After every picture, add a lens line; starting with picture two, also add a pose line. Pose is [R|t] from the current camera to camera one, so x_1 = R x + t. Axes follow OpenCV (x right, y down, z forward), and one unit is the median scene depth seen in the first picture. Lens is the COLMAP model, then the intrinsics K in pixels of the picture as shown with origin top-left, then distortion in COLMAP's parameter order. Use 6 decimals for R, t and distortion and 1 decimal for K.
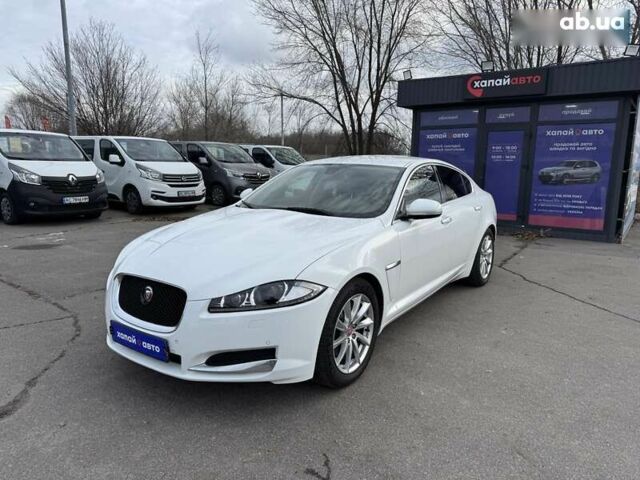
lens RADIAL K [[454.6, 0, 337.6], [0, 454.6, 248.1], [0, 0, 1]] dist [0.030641, -0.043779]
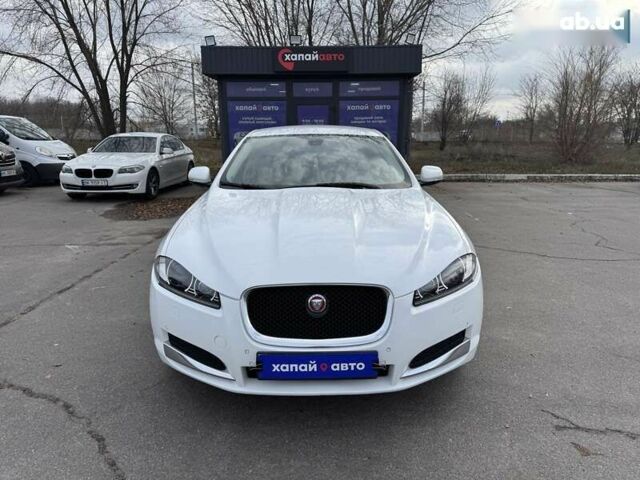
lens RADIAL K [[454.6, 0, 320.5], [0, 454.6, 241.7], [0, 0, 1]] dist [0.030641, -0.043779]
pose [[0.812001, -0.143518, 0.565735, -0.276621], [0.120134, 0.989639, 0.078626, -0.021301], [-0.571158, 0.004119, 0.820830, 0.120764]]
